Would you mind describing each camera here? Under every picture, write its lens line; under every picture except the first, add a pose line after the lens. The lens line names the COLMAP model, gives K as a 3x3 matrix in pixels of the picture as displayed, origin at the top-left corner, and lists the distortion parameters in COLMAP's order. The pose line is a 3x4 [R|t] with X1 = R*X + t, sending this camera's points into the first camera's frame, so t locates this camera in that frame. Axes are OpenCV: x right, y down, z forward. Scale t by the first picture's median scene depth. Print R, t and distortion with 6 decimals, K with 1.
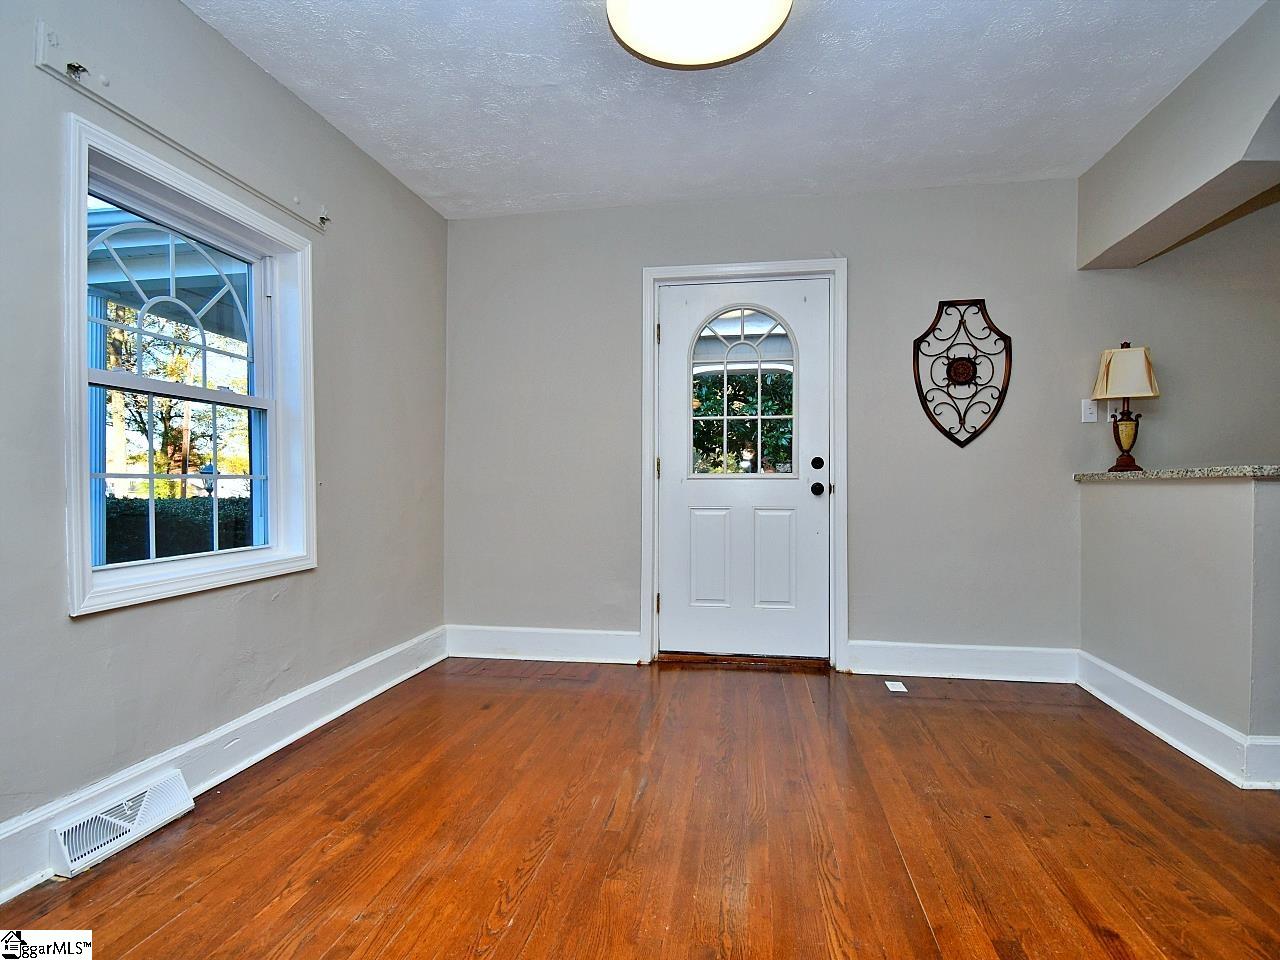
lens RADIAL K [[668.9, 0, 646.3], [0, 668.9, 491.0], [0, 0, 1]] dist [0.007818, -0.018010]
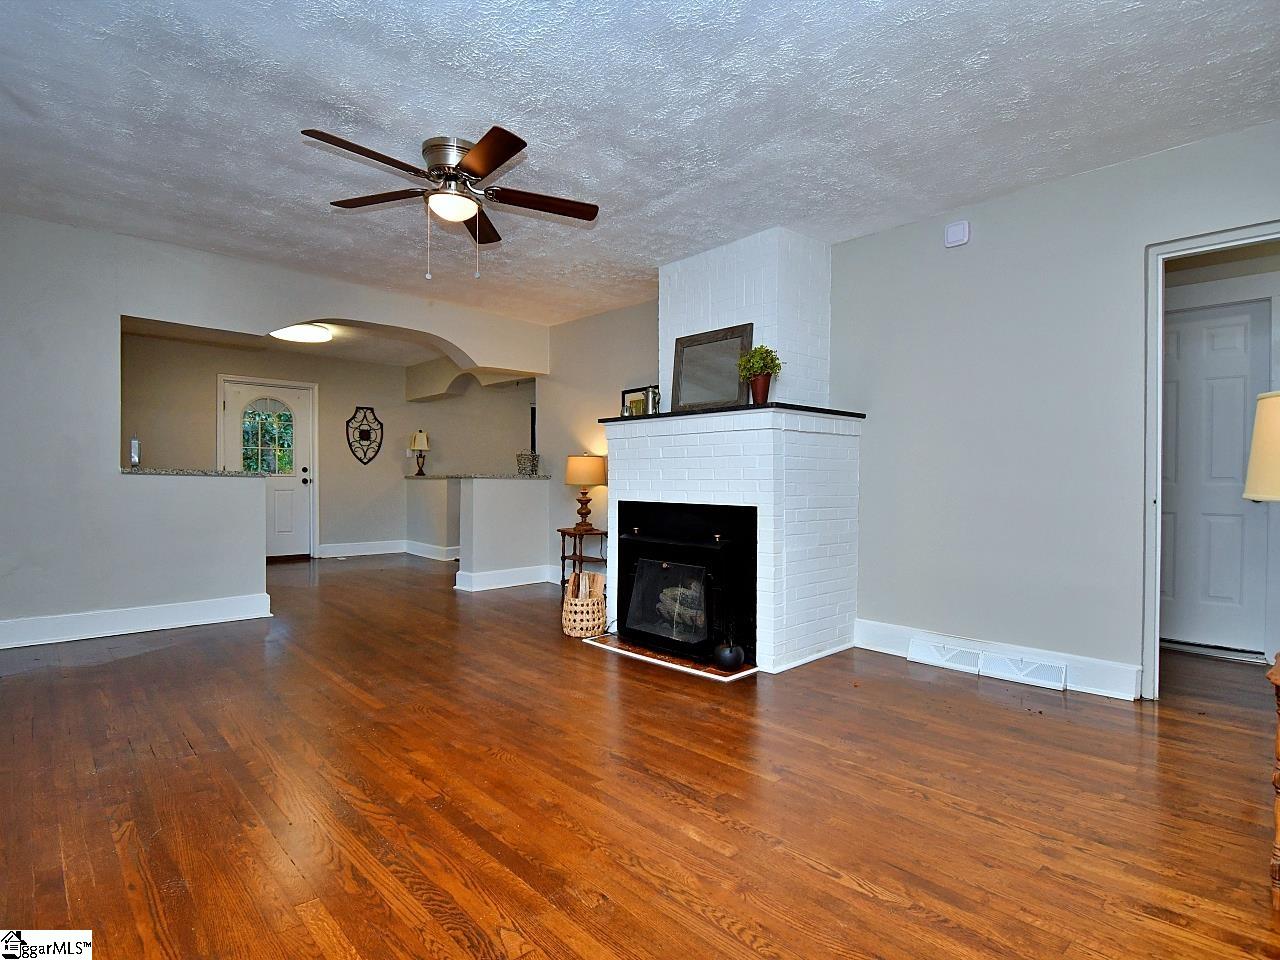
lens RADIAL K [[668.9, 0, 638.7], [0, 668.9, 481.2], [0, 0, 1]] dist [0.007818, -0.018010]
pose [[0.615927, 0.004726, 0.787789, -0.892342], [0.006062, 0.999924, -0.010738, 0.030340], [-0.787780, 0.011390, 0.615851, -1.385886]]
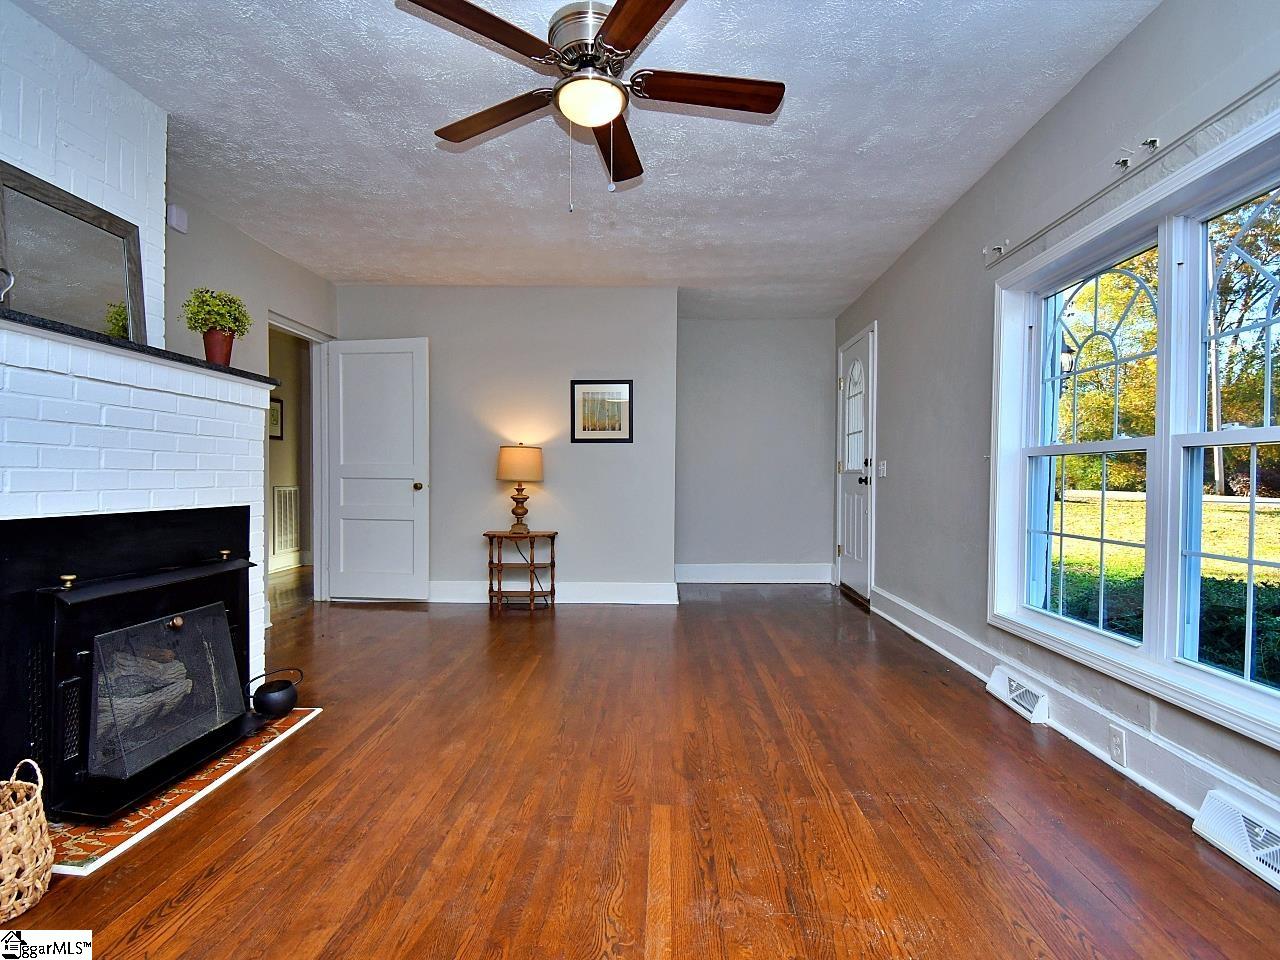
lens RADIAL K [[668.9, 0, 636.3], [0, 668.9, 486.4], [0, 0, 1]] dist [0.007818, -0.018010]
pose [[-0.992002, -0.005447, -0.126108, 0.733455], [-0.008858, 0.999610, 0.026501, -0.026863], [0.125914, 0.027406, -0.991663, 2.499814]]
